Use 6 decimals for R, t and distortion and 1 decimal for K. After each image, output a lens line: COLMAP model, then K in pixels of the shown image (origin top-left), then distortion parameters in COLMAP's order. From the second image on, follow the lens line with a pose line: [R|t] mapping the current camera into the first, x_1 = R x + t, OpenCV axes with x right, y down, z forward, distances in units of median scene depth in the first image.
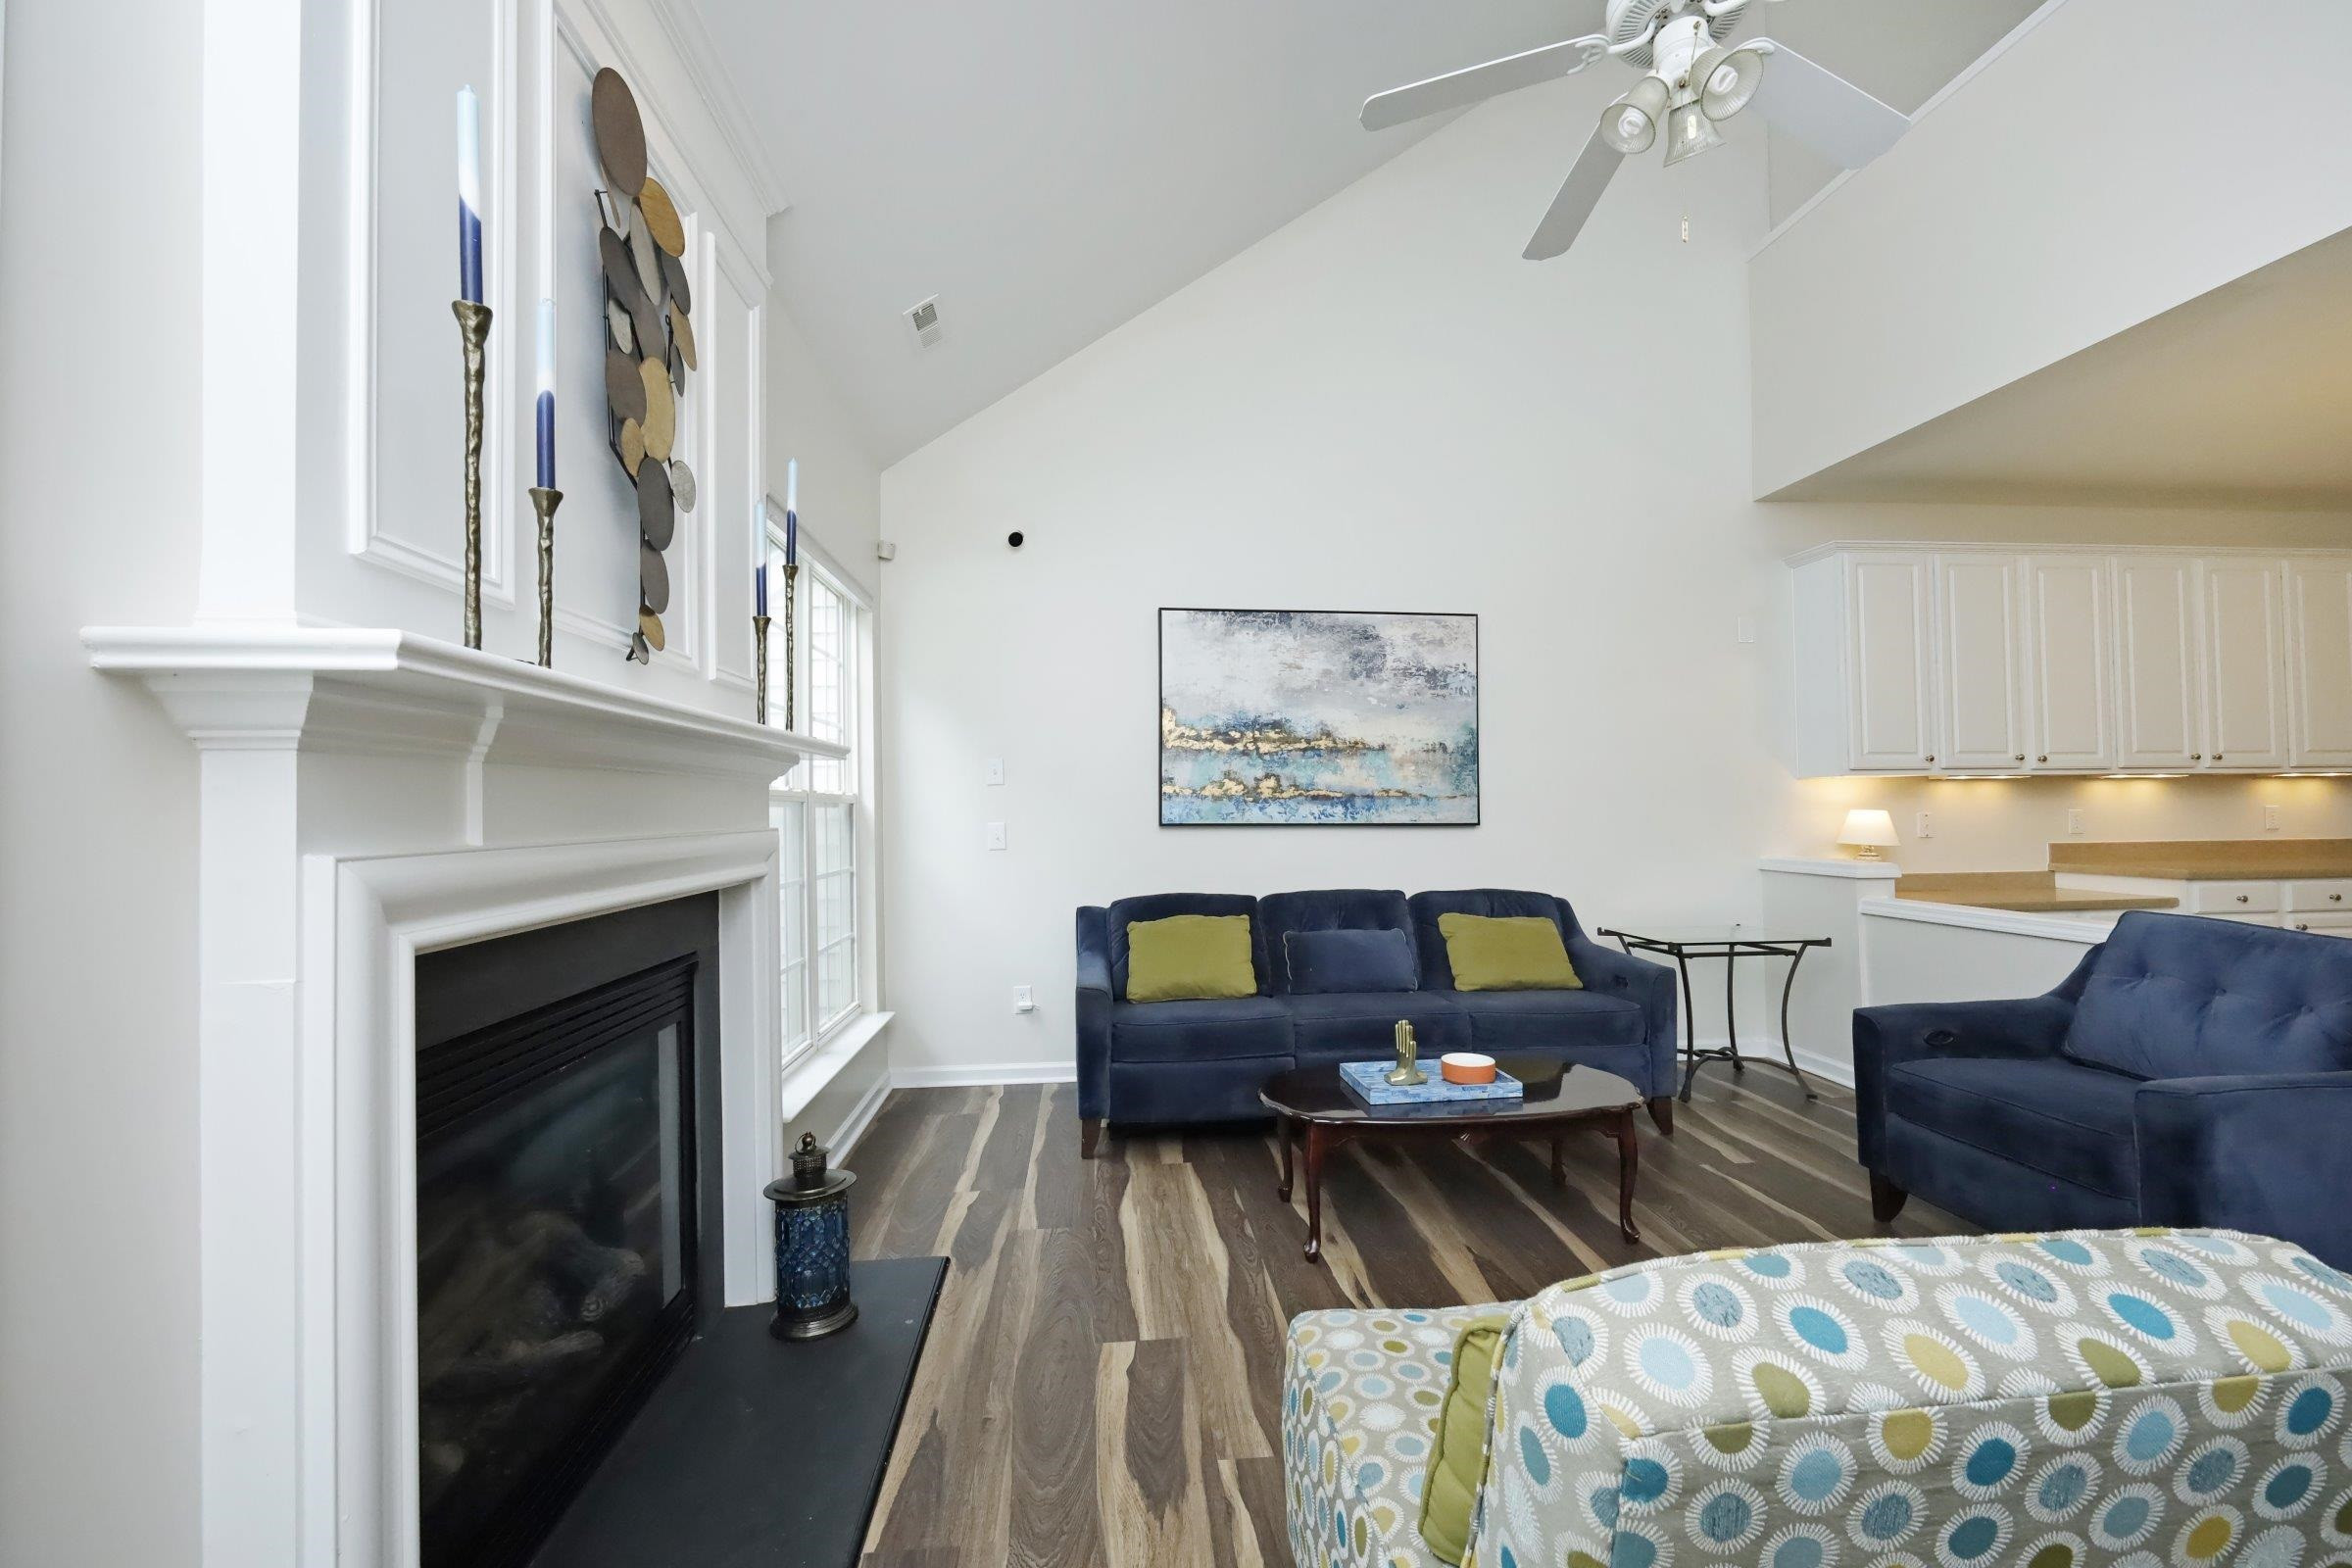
lens RADIAL K [[977.5, 0, 1185.1], [0, 977.5, 779.0], [0, 0, 1]] dist [-0.004964, -0.000140]
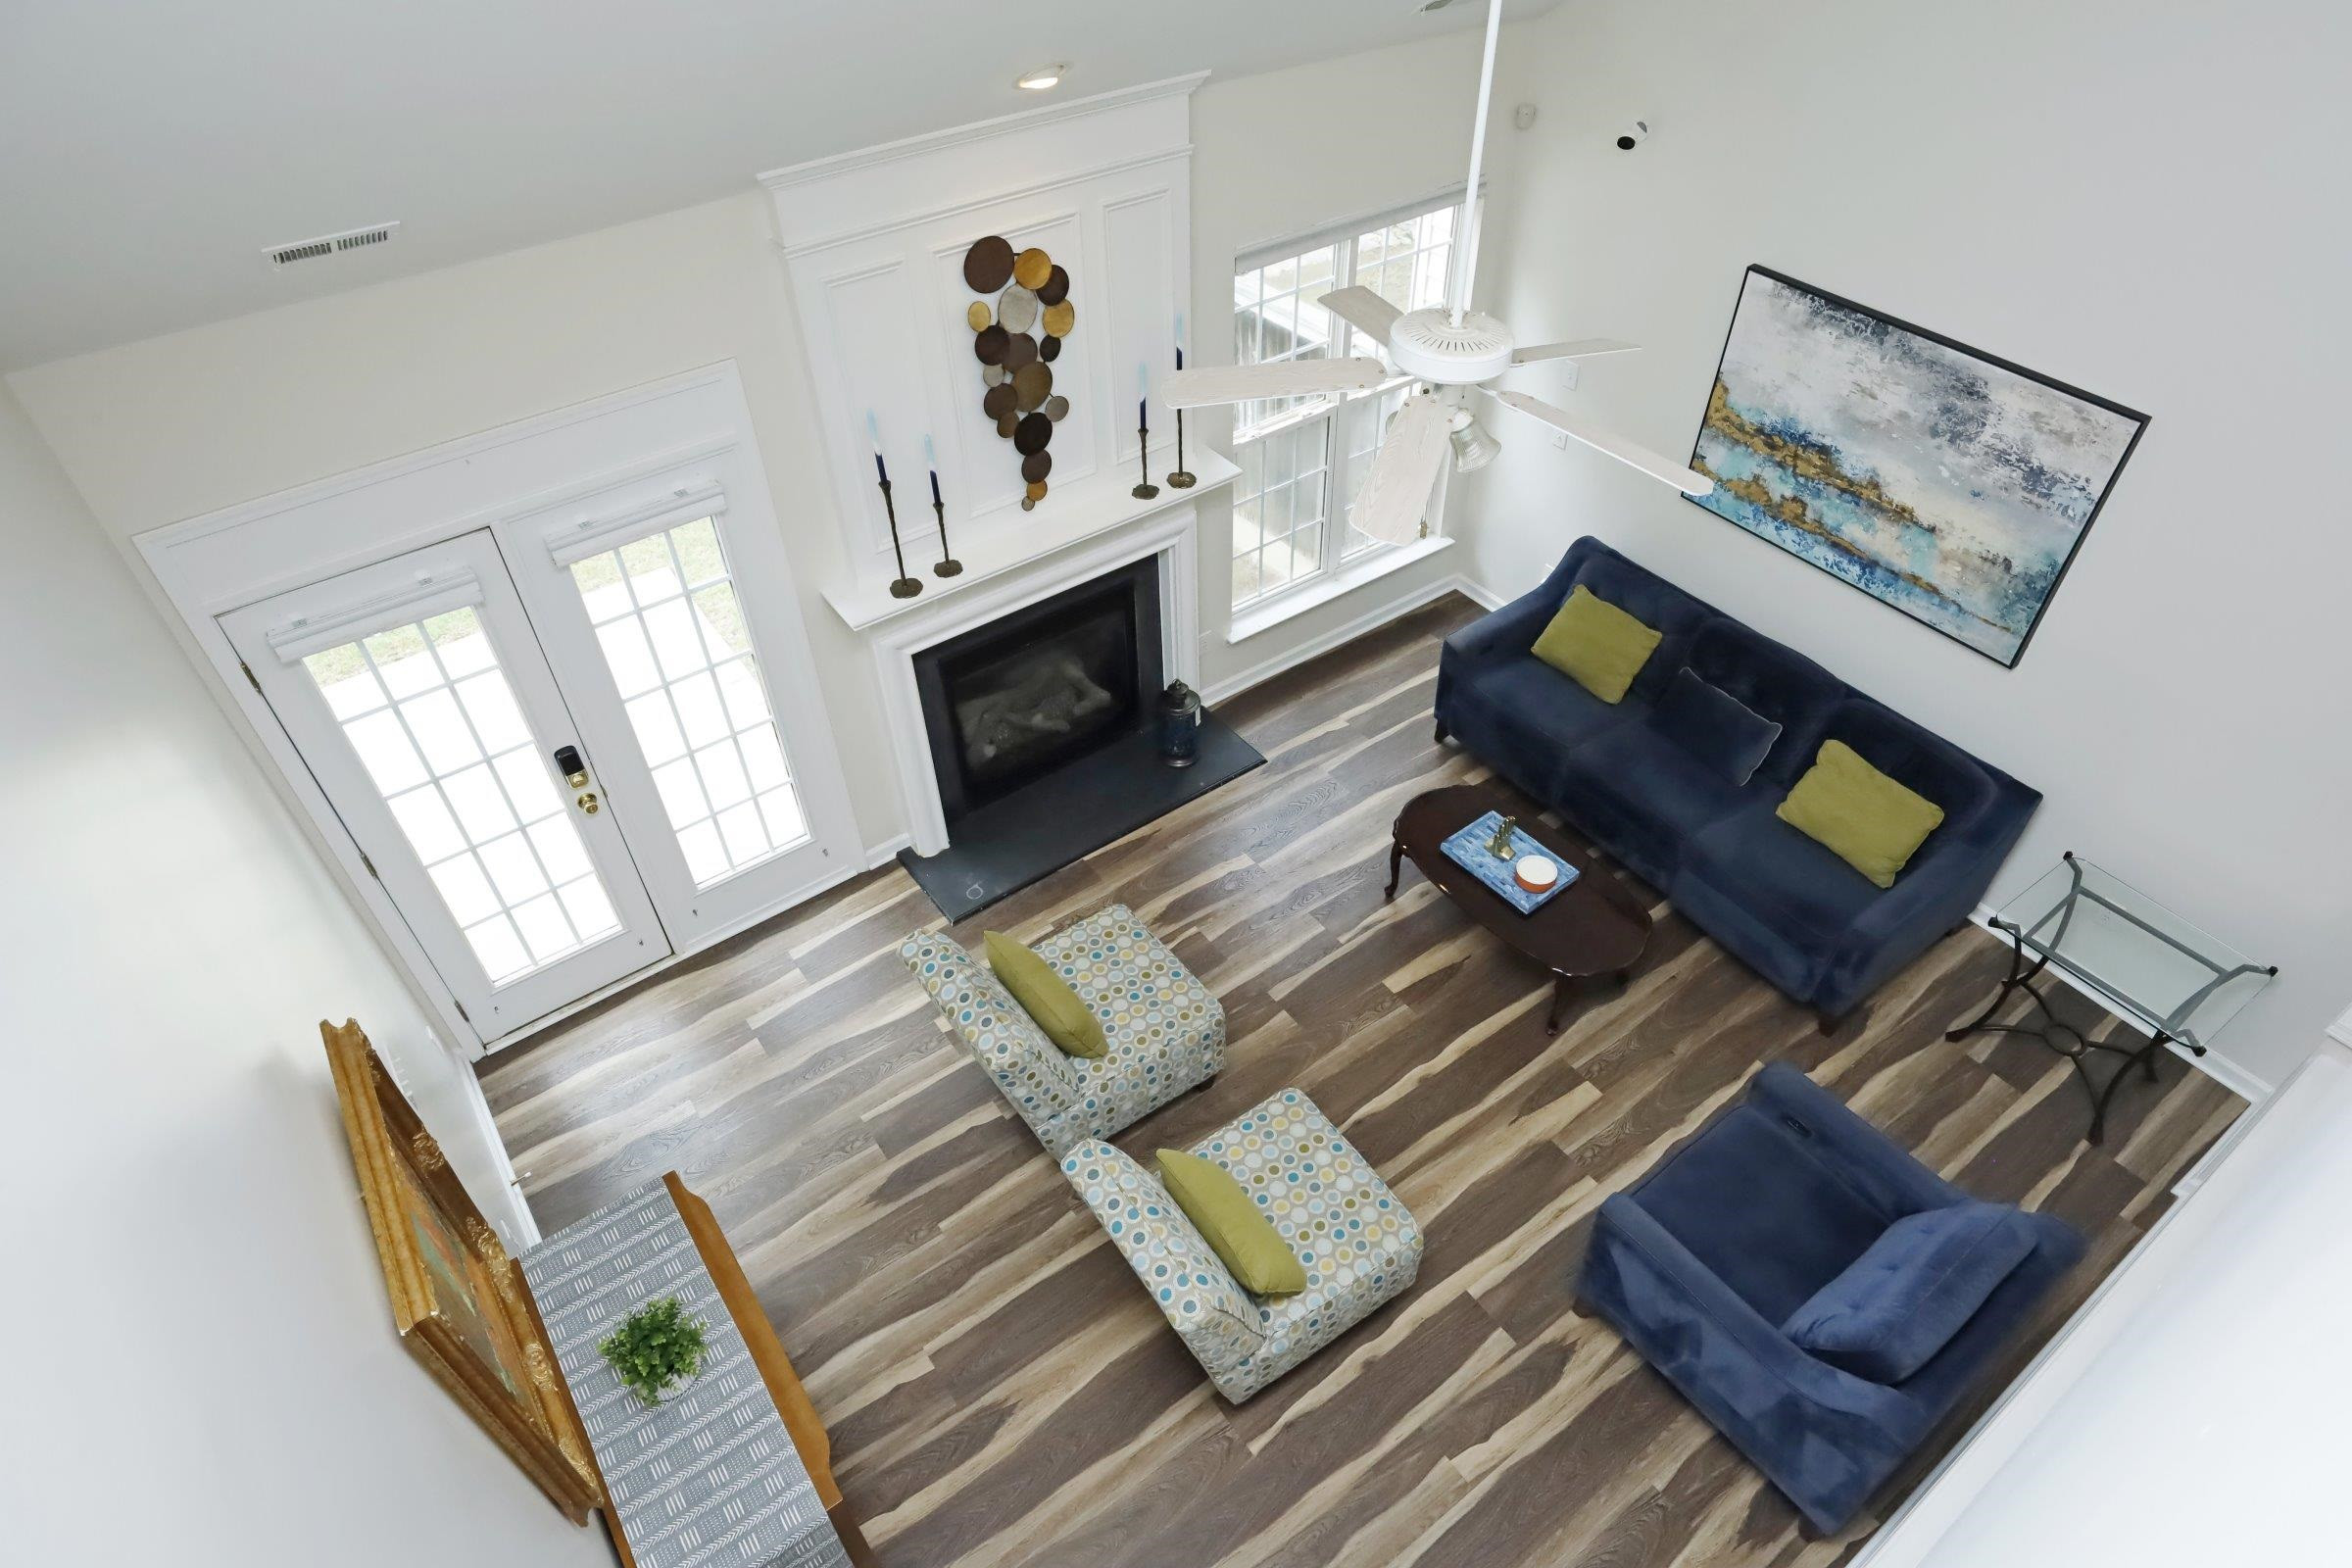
lens RADIAL K [[1335.6, 0, 1167.4], [0, 1335.6, 808.7], [0, 0, 1]] dist [-0.000191, 0.002144]
pose [[0.510882, 0.595789, -0.619705, 0.701705], [0.028439, 0.708772, 0.704864, -0.663769], [0.859180, -0.377726, 0.345155, -0.000138]]
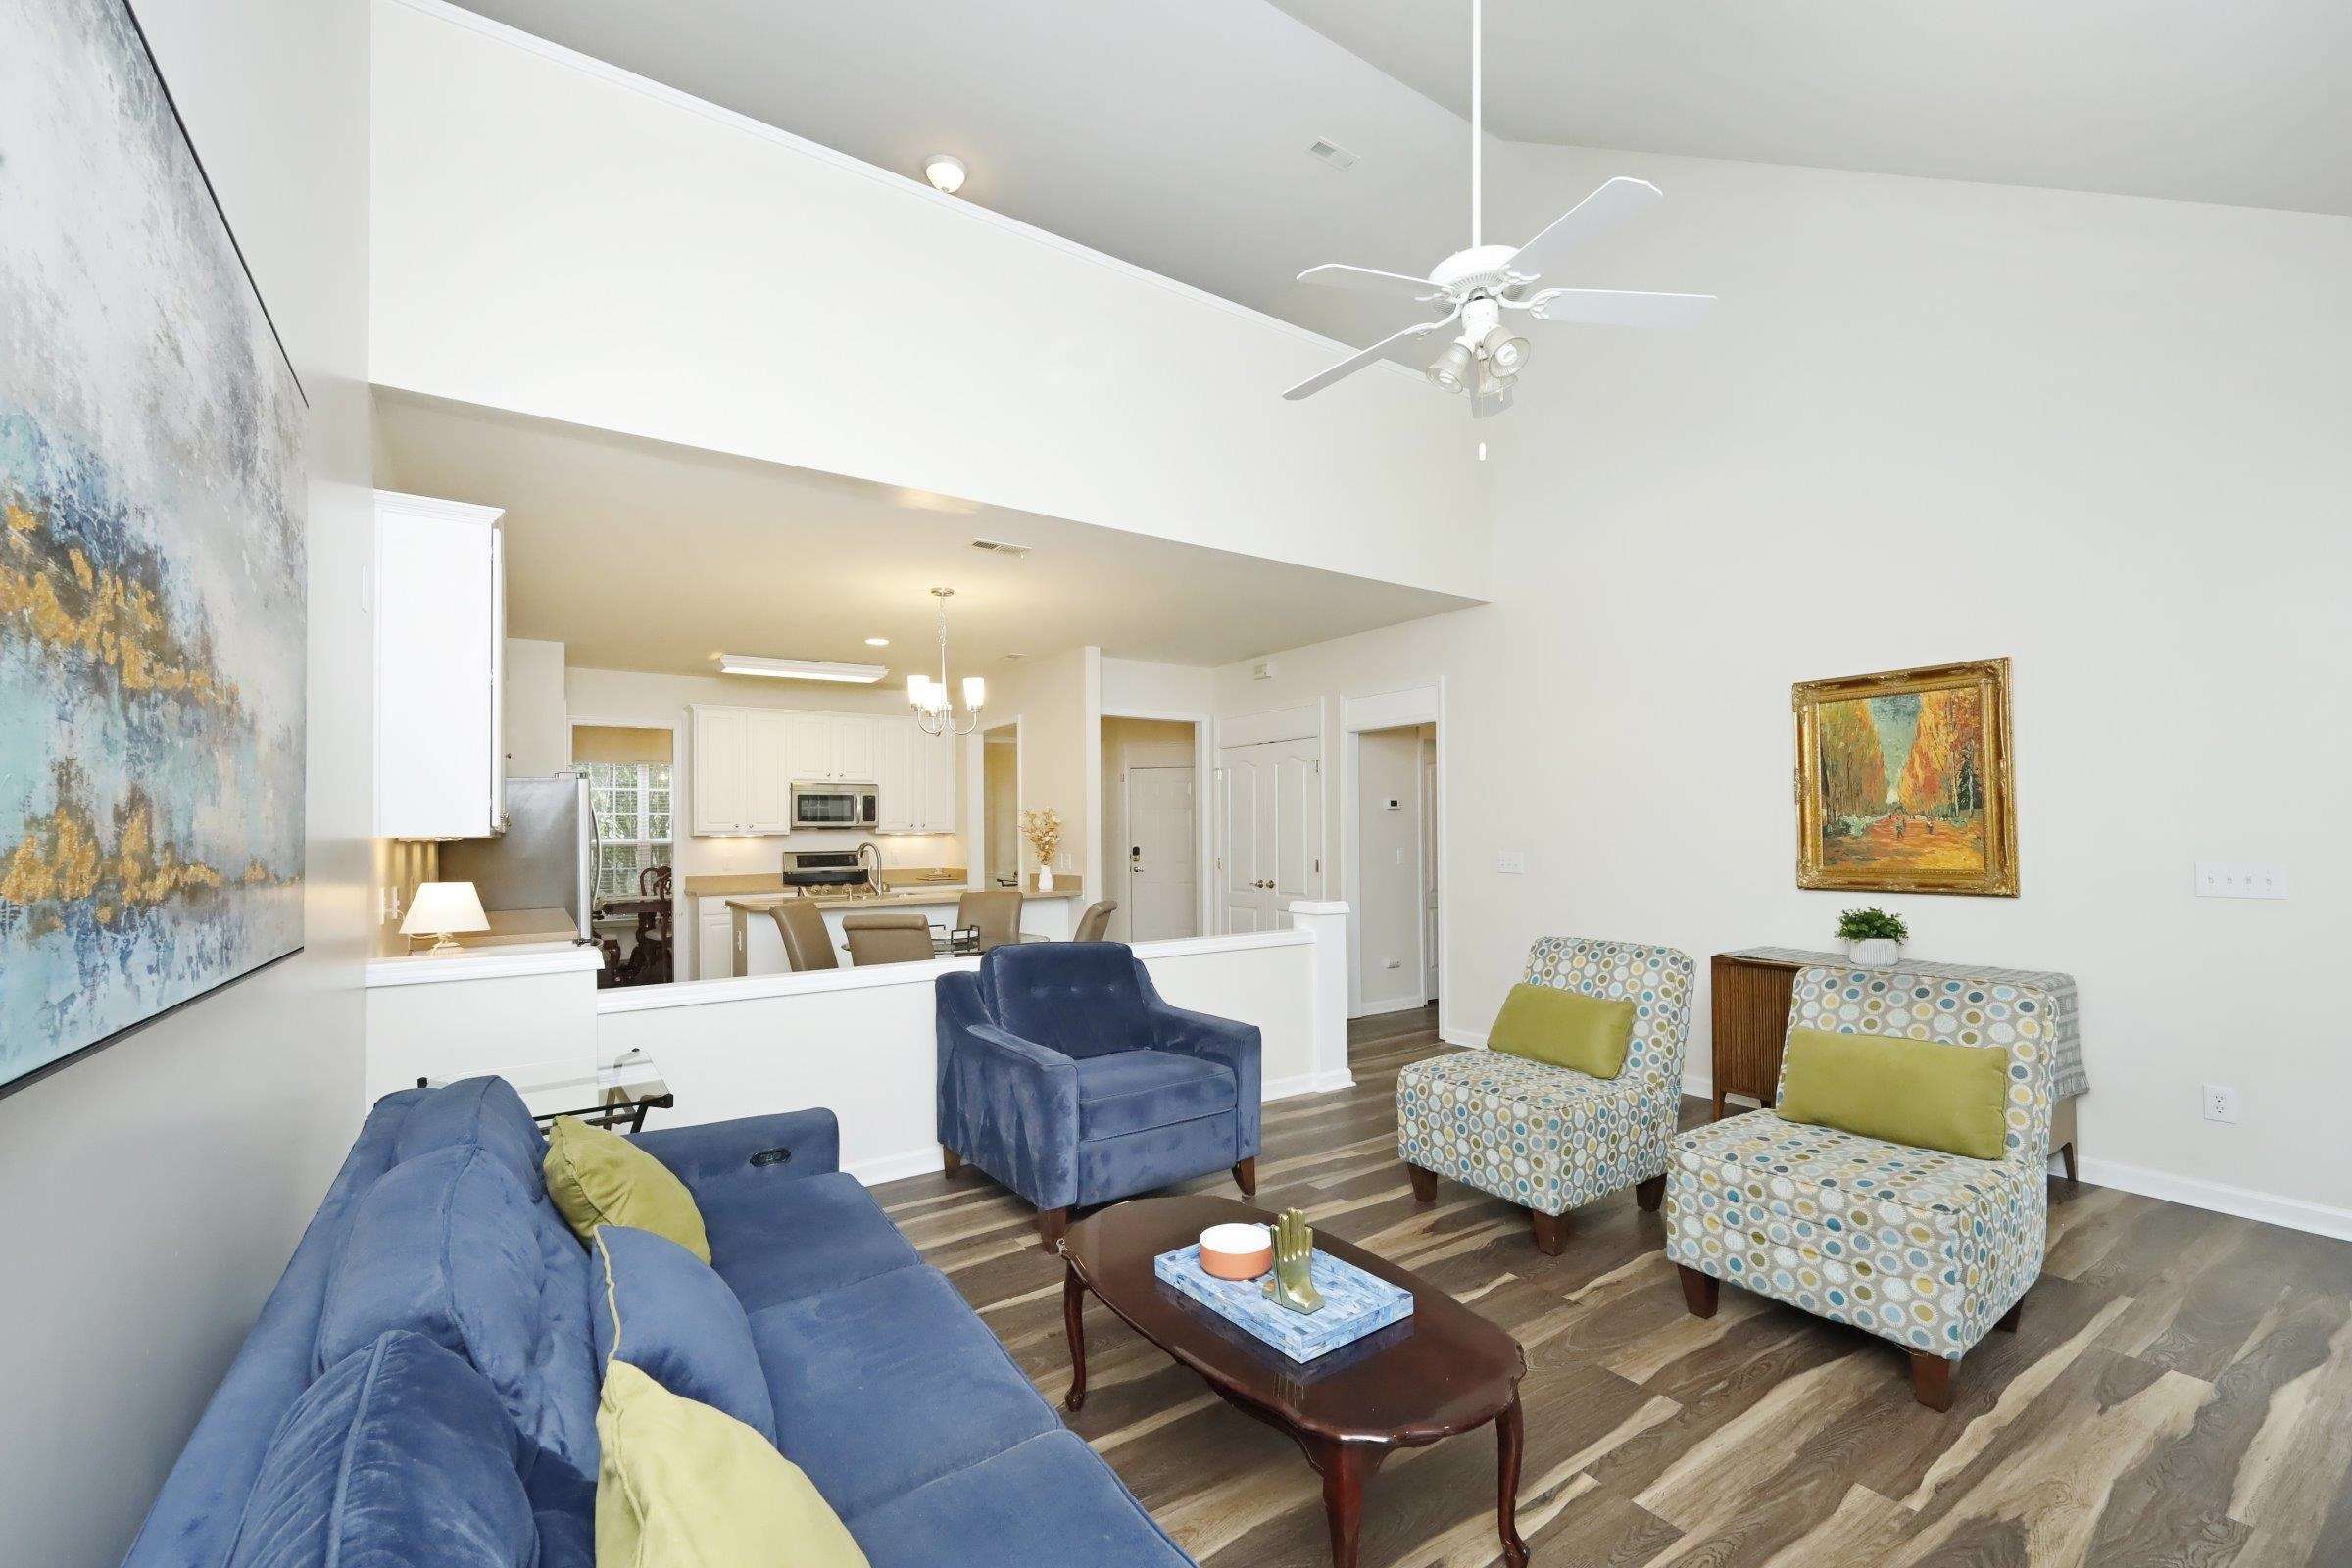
lens RADIAL K [[989.0, 0, 1162.2], [0, 989.0, 821.6], [0, 0, 1]] dist [-0.000654, -0.000223]
pose [[-0.488887, 0.028613, 0.871878, -0.207023], [-0.009010, 0.999243, -0.037845, 0.006933], [-0.872300, -0.026358, -0.488259, 0.908725]]
